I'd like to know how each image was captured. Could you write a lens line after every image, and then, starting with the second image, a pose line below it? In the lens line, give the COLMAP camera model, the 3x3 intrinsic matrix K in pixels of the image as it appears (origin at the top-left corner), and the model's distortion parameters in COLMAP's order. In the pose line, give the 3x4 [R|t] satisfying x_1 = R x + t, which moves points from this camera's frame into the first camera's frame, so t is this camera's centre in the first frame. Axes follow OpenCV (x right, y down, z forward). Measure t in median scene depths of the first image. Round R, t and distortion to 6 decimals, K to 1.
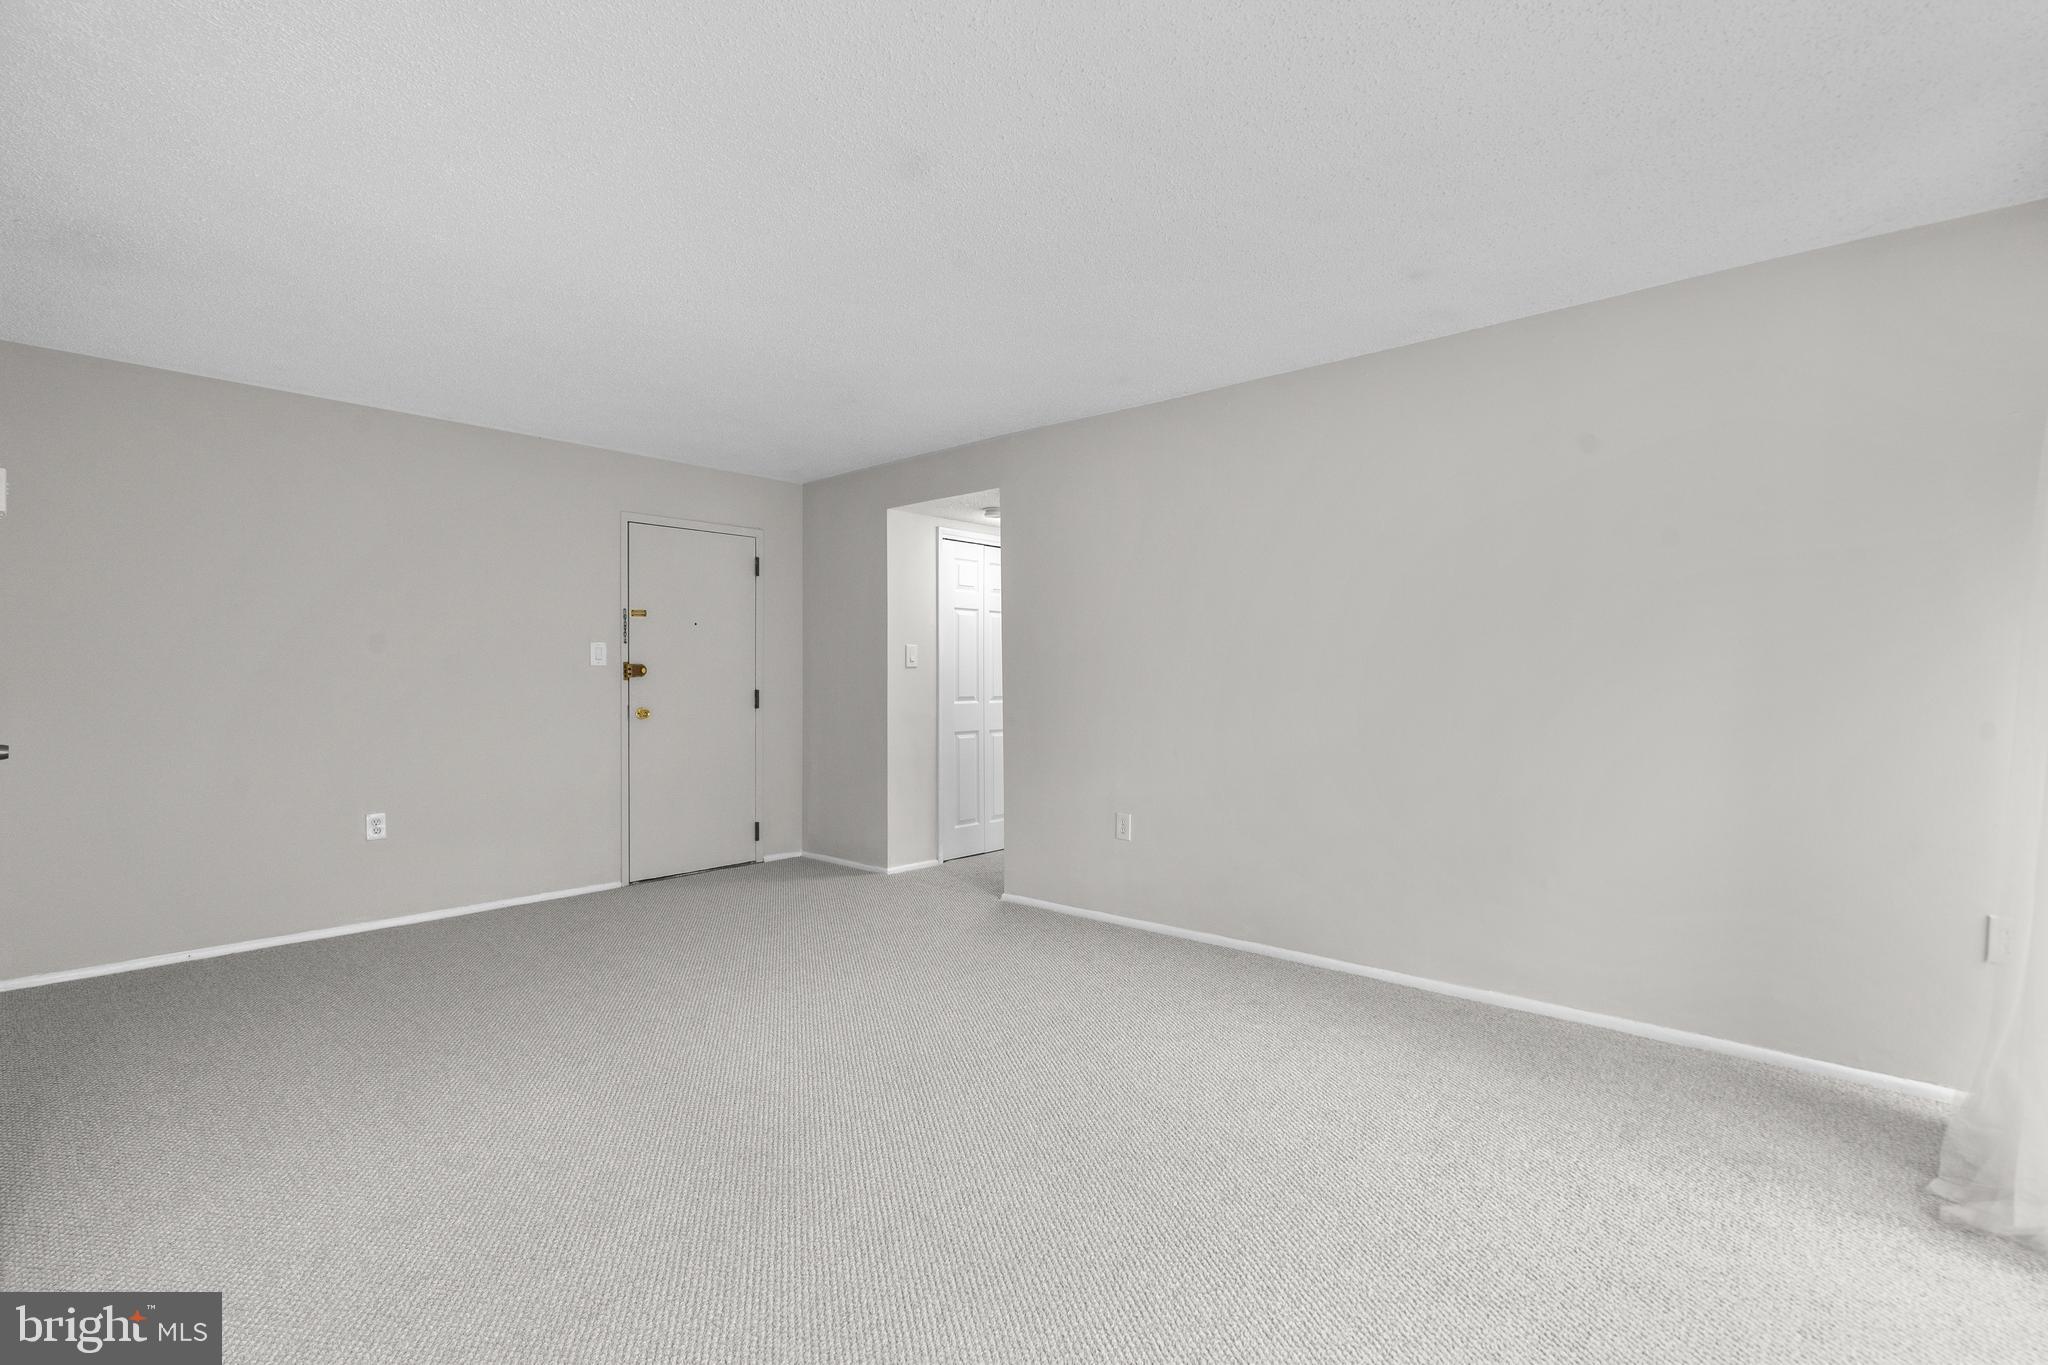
lens RADIAL K [[934.5, 0, 1017.5], [0, 934.5, 673.4], [0, 0, 1]] dist [-0.000303, -0.000063]
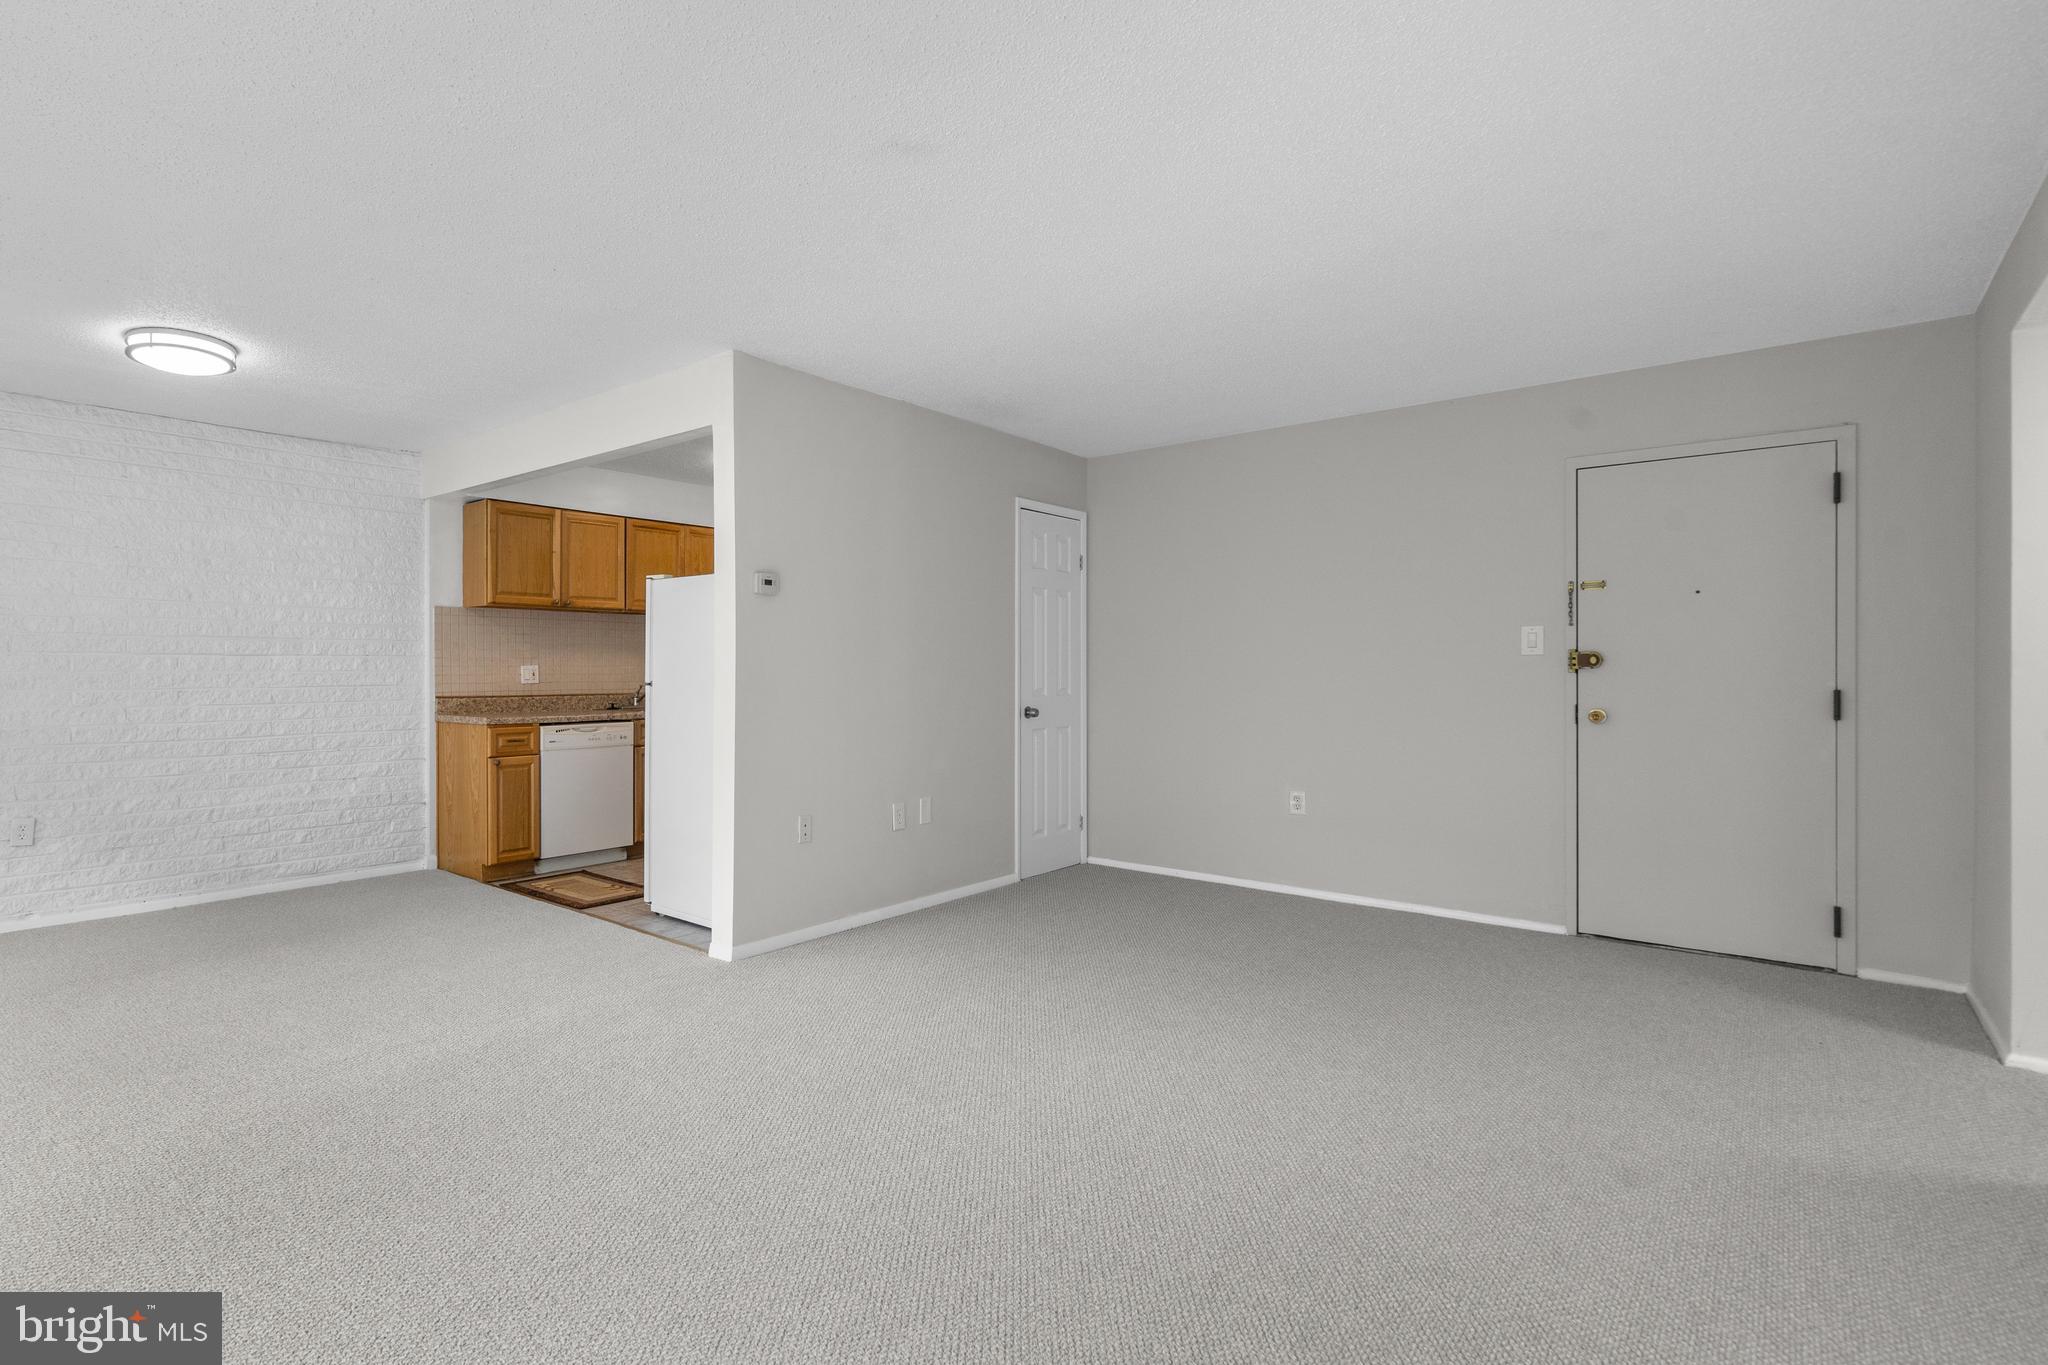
lens RADIAL K [[984.8, 0, 890.8], [0, 984.8, 673.1], [0, 0, 1]] dist [-0.002148, -0.000055]
pose [[0.012415, 0.006053, -0.999905, 0.376961], [0.002842, 0.999977, 0.006089, 0.000961], [0.999919, -0.002917, 0.012398, 0.397658]]
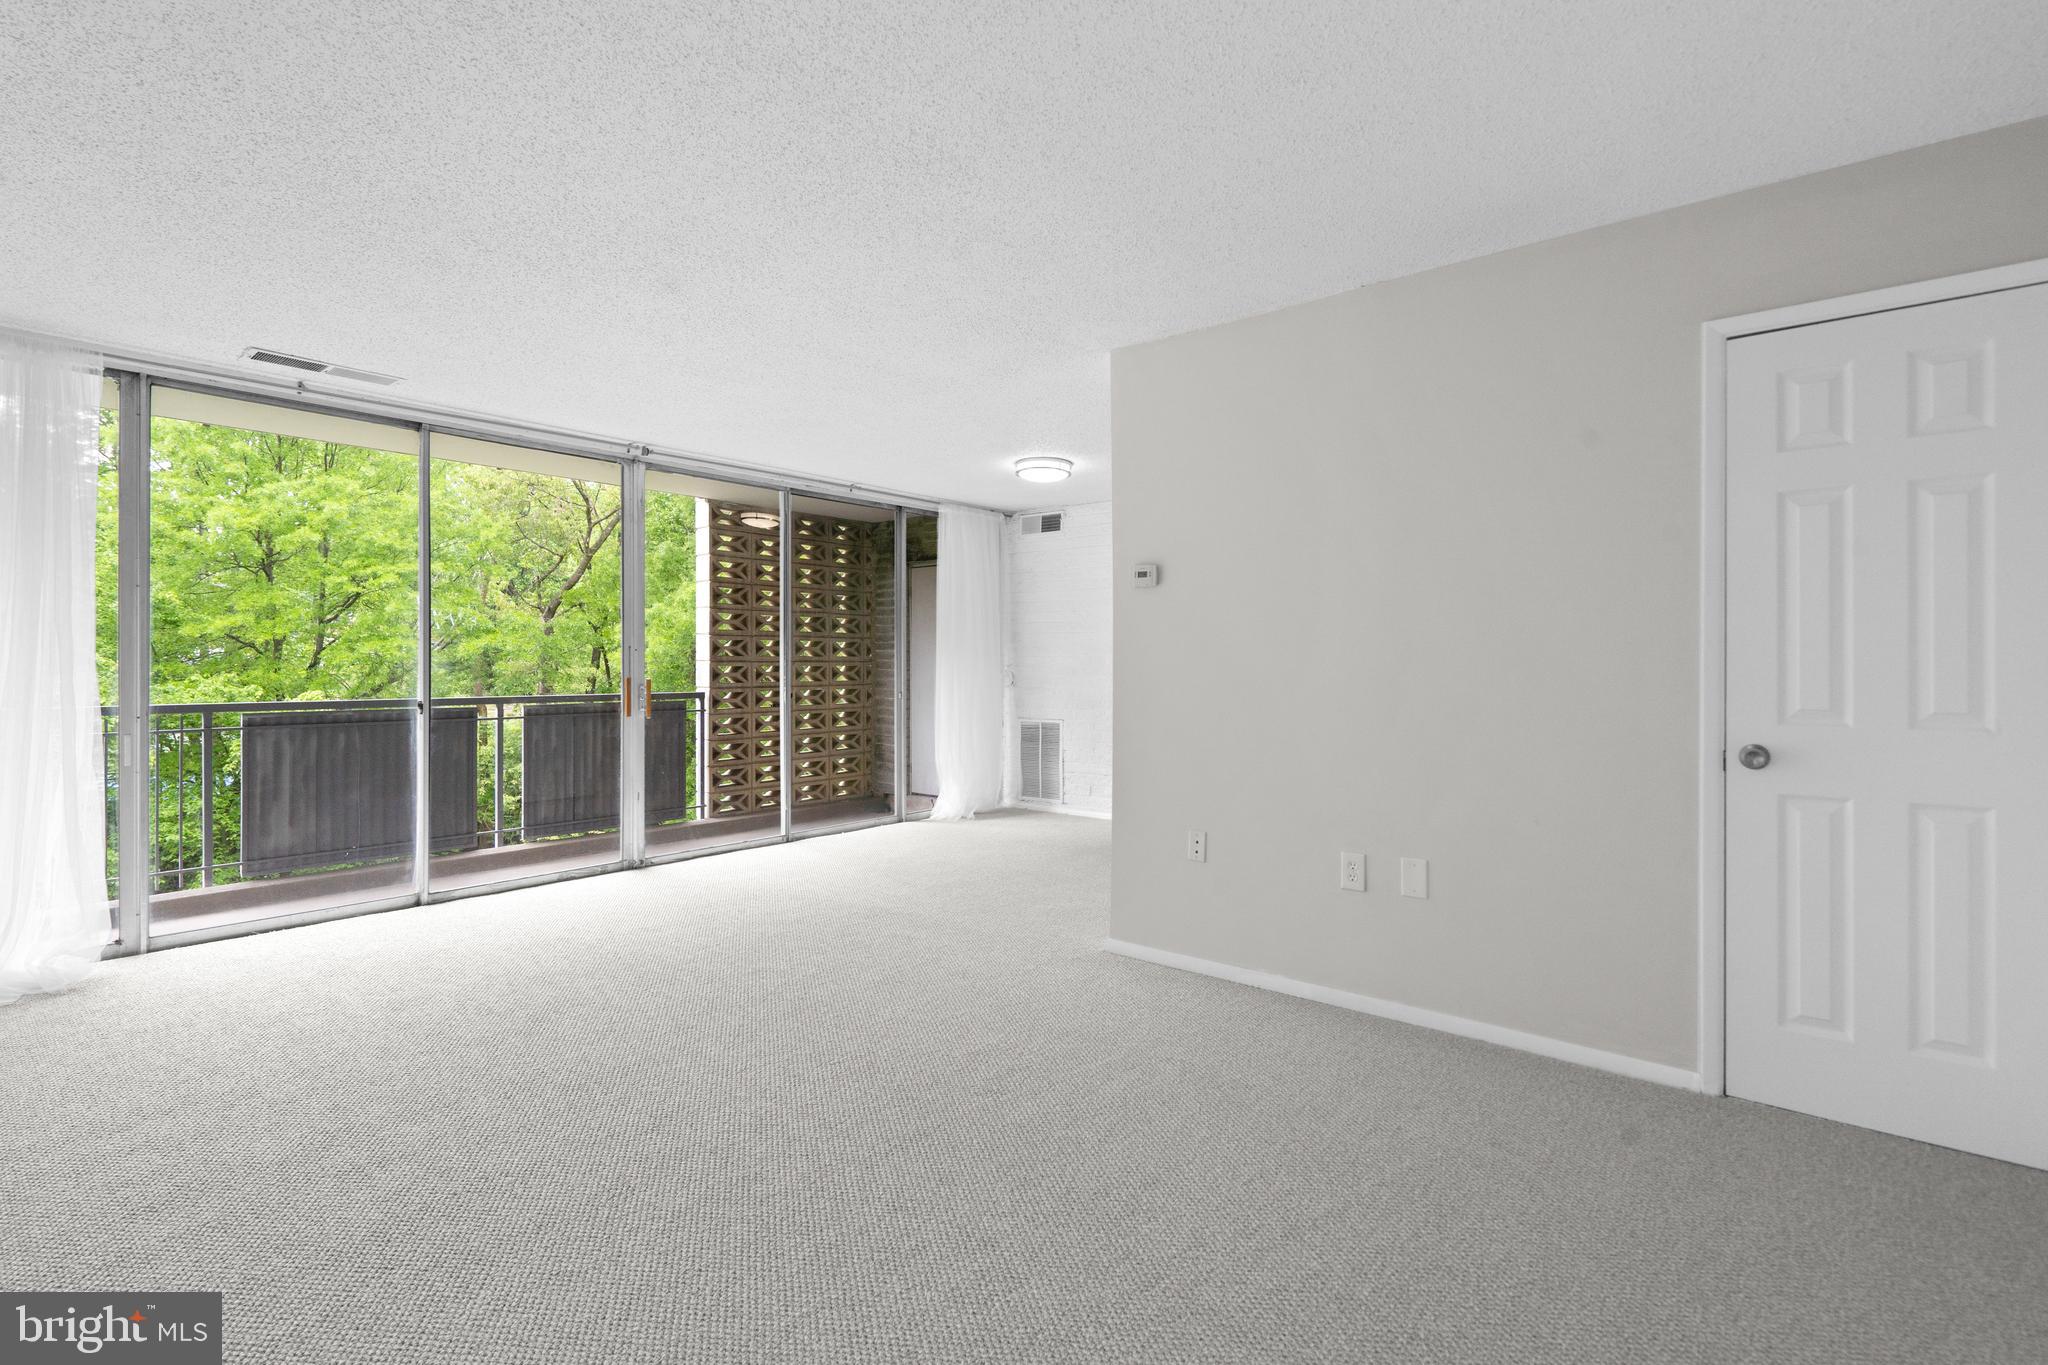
lens RADIAL K [[943.8, 0, 1004.1], [0, 943.8, 663.1], [0, 0, 1]] dist [0.002032, 0.000768]
pose [[-0.999153, 0.002657, -0.041058, -0.223470], [0.002805, 0.999990, -0.003542, 0.003208], [0.041048, -0.003654, -0.999150, 0.976897]]
